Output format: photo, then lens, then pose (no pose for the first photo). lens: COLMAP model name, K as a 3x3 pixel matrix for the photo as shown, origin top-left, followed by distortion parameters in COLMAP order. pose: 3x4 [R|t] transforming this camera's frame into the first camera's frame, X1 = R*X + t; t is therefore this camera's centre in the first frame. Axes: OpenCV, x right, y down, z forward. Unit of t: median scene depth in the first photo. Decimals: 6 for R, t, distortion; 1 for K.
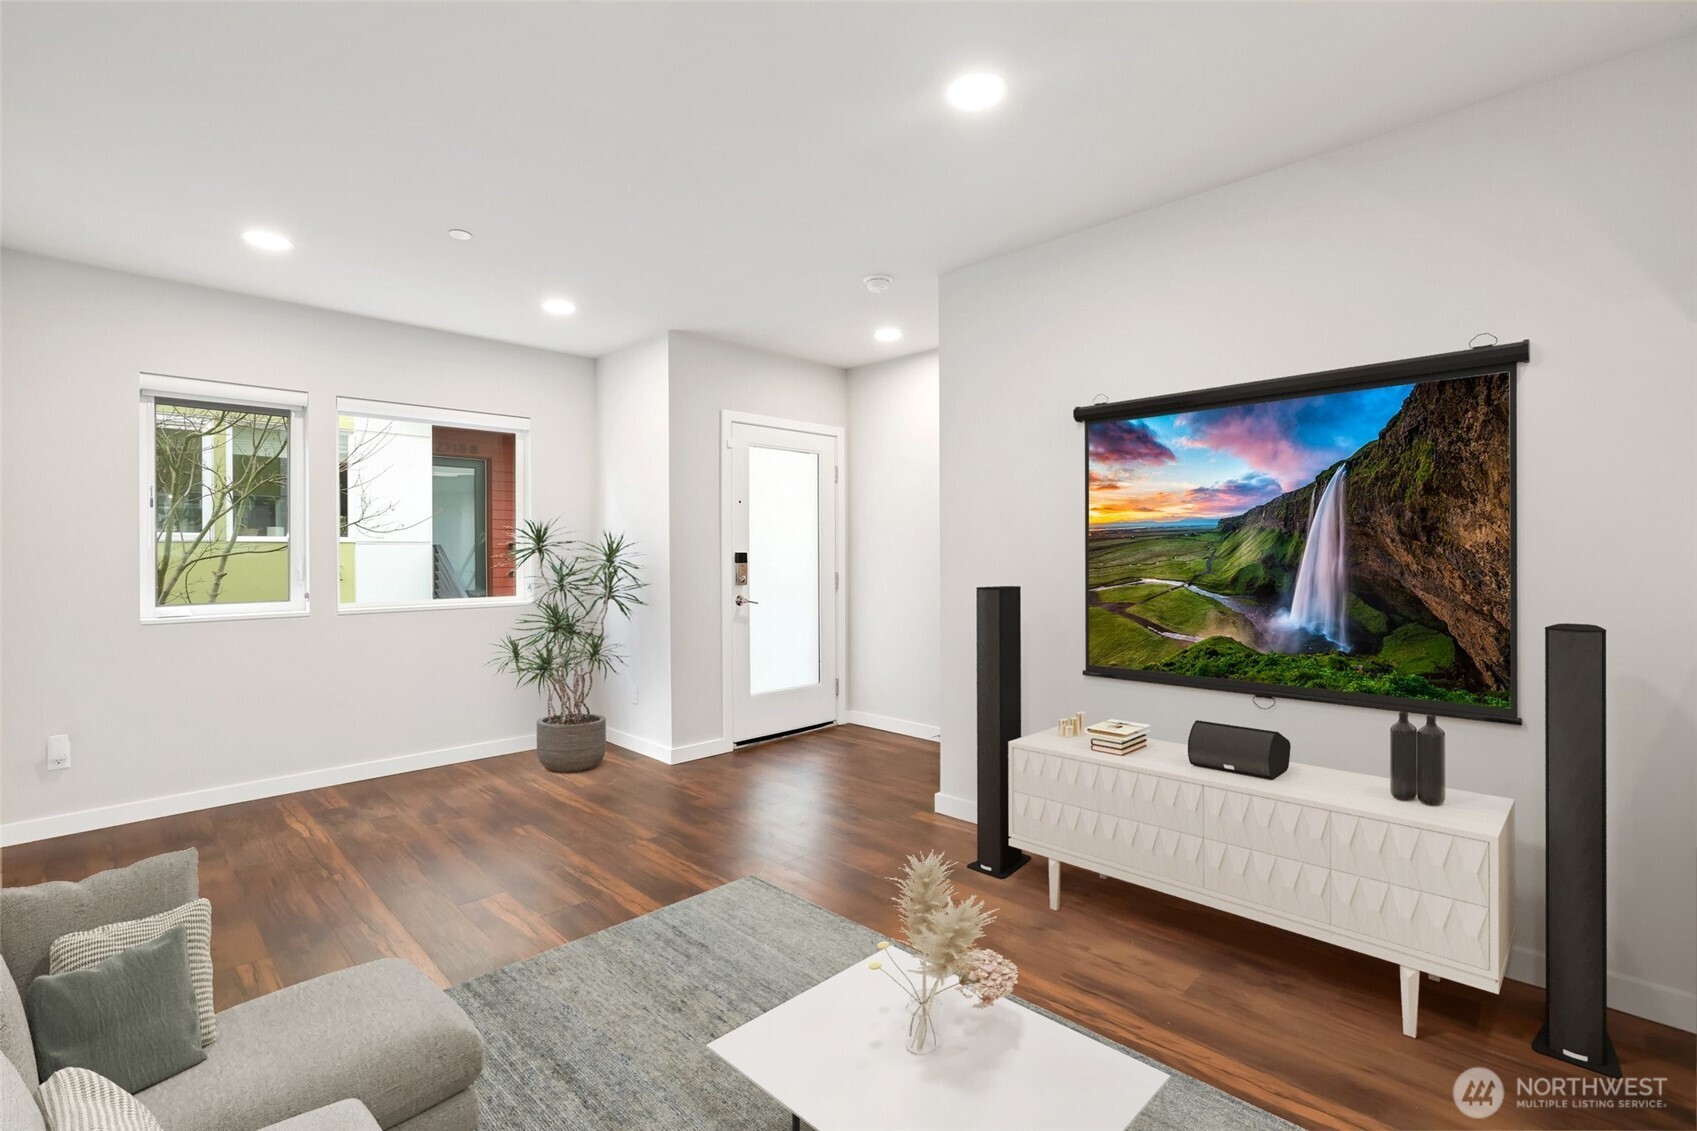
lens RADIAL K [[762.3, 0, 847.8], [0, 762.3, 555.6], [0, 0, 1]] dist [-0.049037, 0.022137]
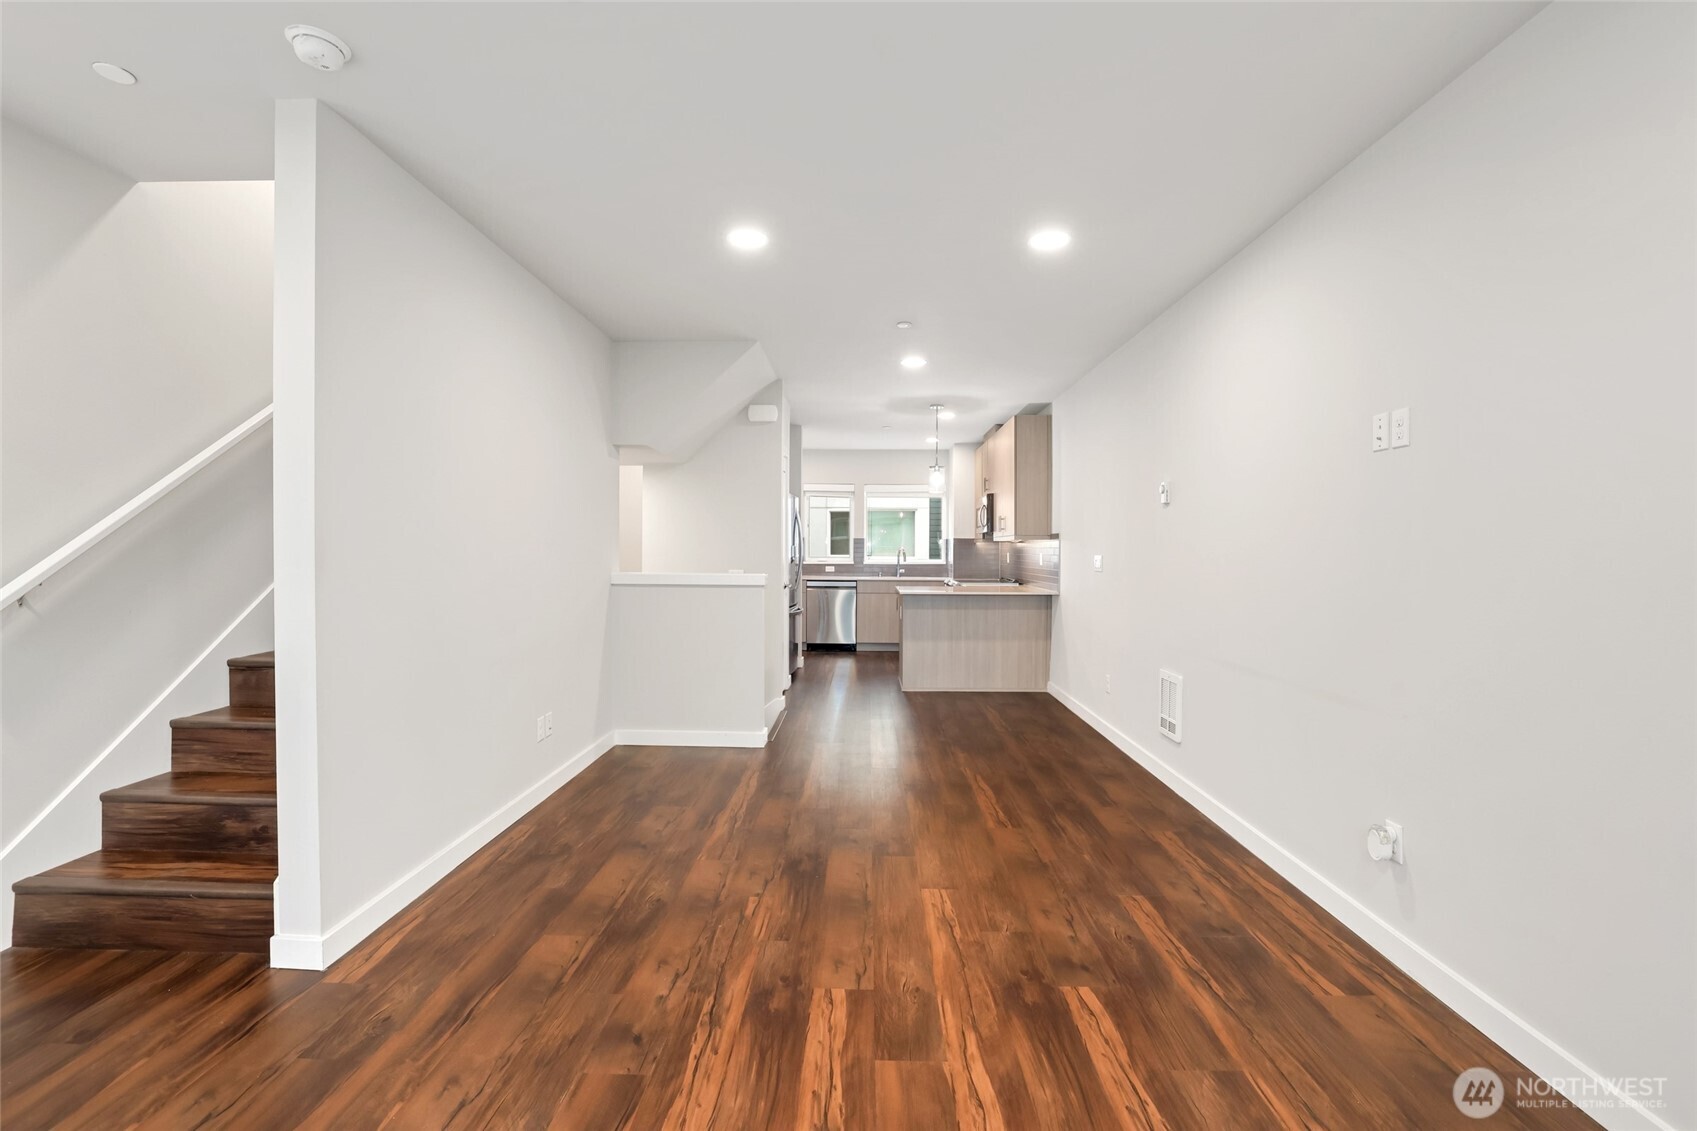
lens RADIAL K [[729.6, 0, 845.4], [0, 729.6, 553.3], [0, 0, 1]] dist [-0.047512, 0.017198]
pose [[-0.681959, -0.000263, 0.731390, -0.484062], [0.000269, 1.000000, 0.000610, 0.000501], [-0.731390, 0.000612, -0.681959, 0.882653]]
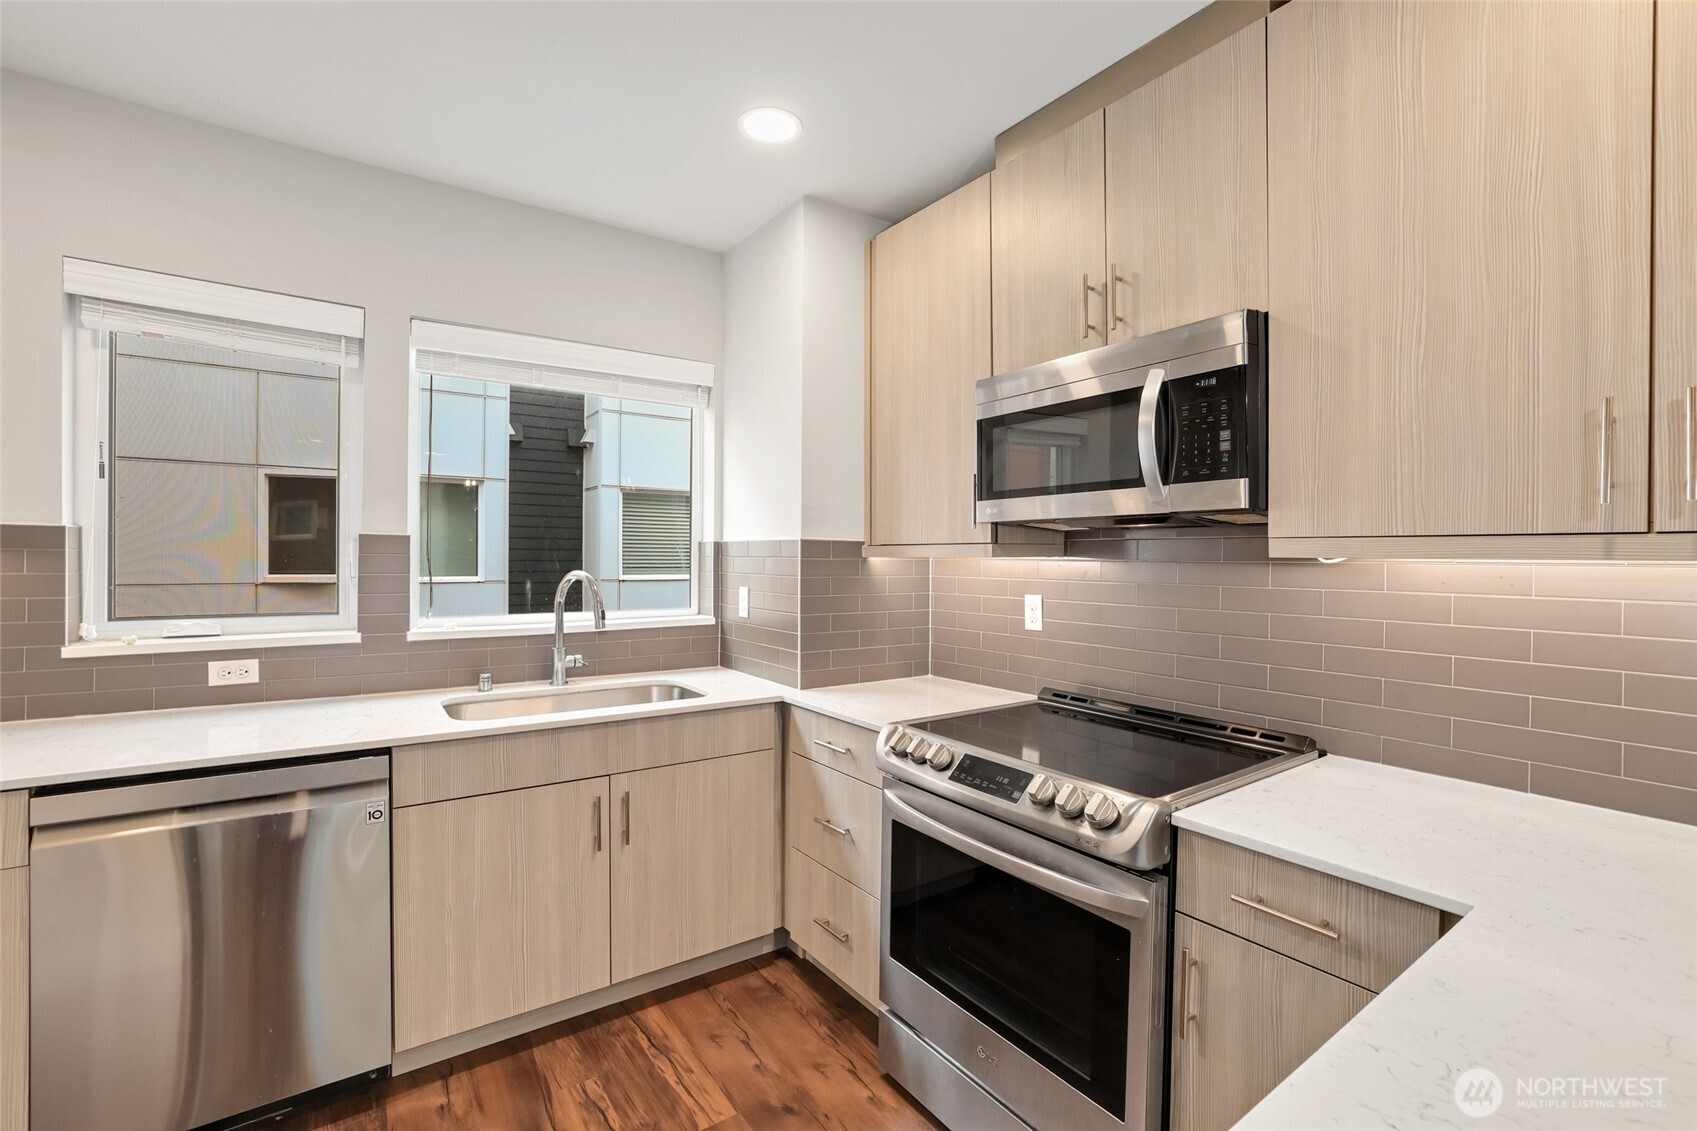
lens RADIAL K [[743.3, 0, 850.6], [0, 743.3, 558.0], [0, 0, 1]] dist [-0.046504, 0.018208]
pose [[-0.983925, 0.002164, 0.178568, 0.643835], [0.002813, 0.999990, 0.003384, -0.026304], [-0.178559, 0.003832, -0.983922, -0.160904]]
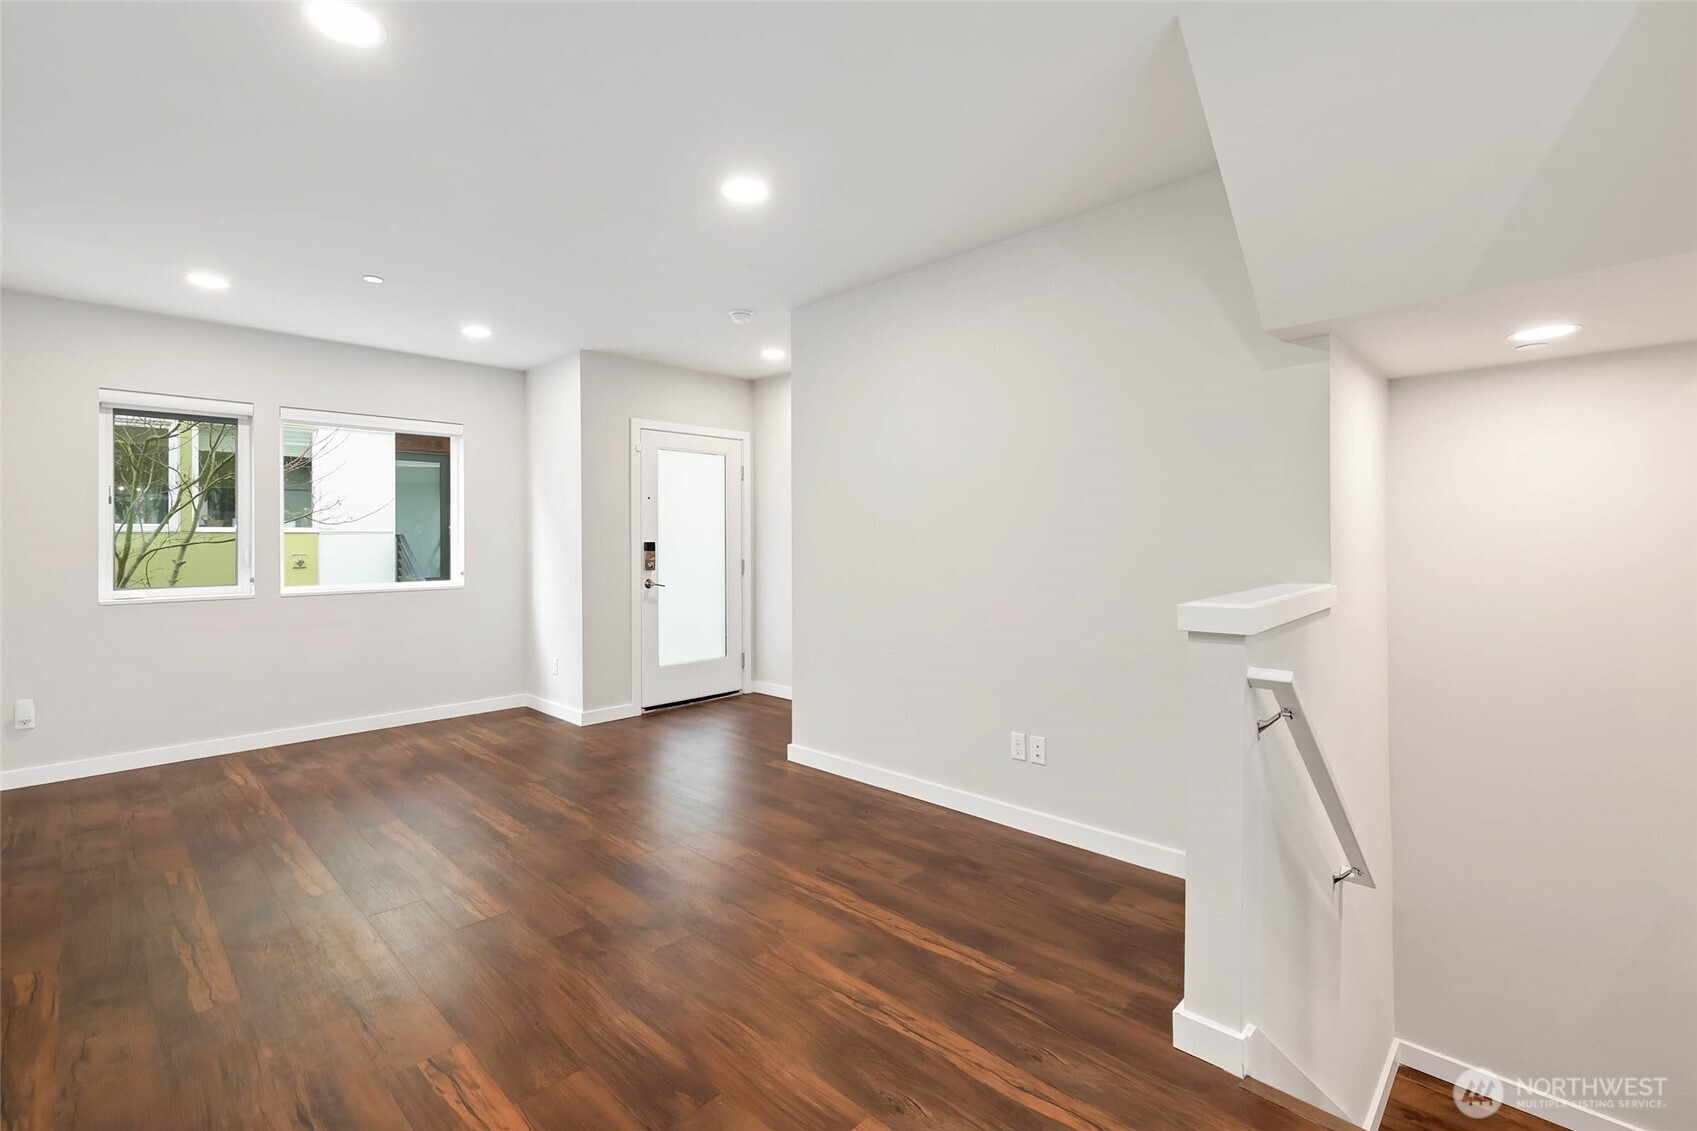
lens RADIAL K [[748.5, 0, 852.7], [0, 748.5, 536.4], [0, 0, 1]] dist [0.000913, 0.000086]
pose [[0.999907, -0.001064, 0.013582, 0.164189], [0.001196, 0.999952, -0.009711, -0.001275], [-0.013571, 0.009727, 0.999861, -0.146904]]
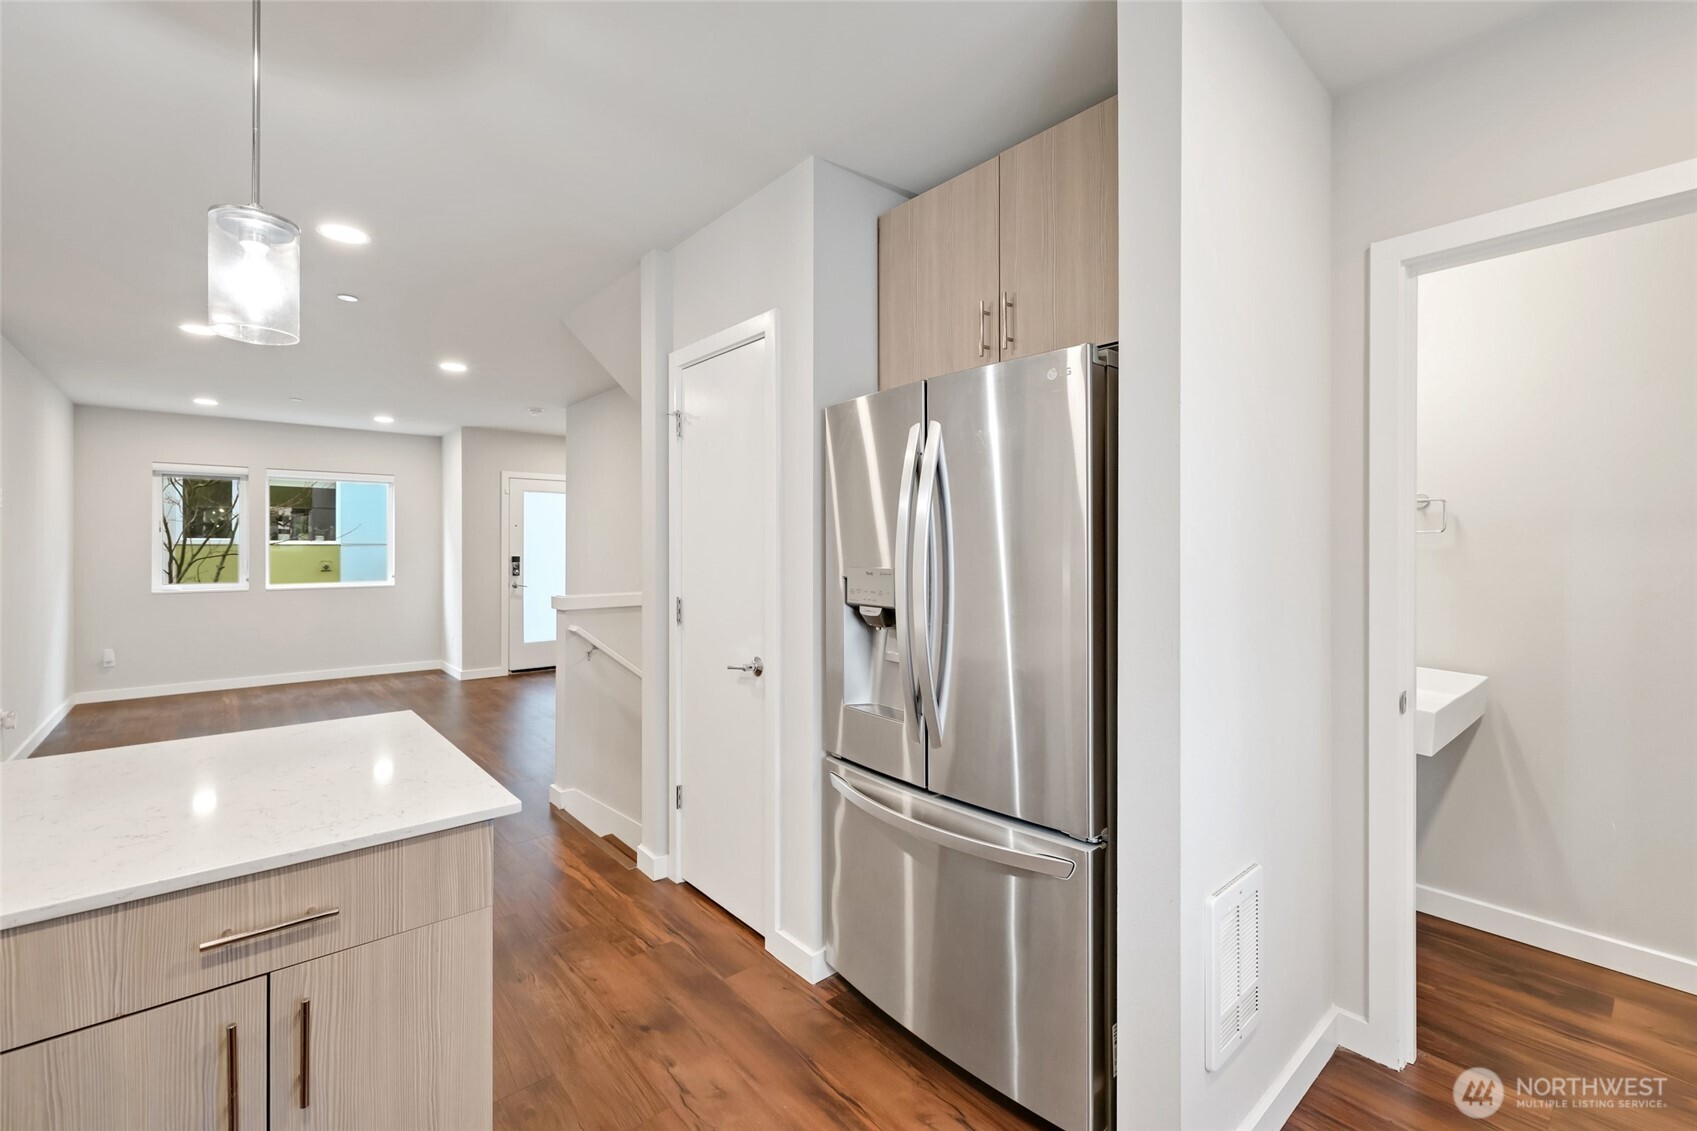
lens RADIAL K [[723.9, 0, 849.4], [0, 723.9, 546.7], [0, 0, 1]] dist [0.000562, -0.000227]
pose [[0.997151, 0.005836, -0.075205, 0.765622], [-0.006175, 0.999972, -0.004273, -0.024651], [0.075178, 0.004725, 0.997159, -0.567260]]
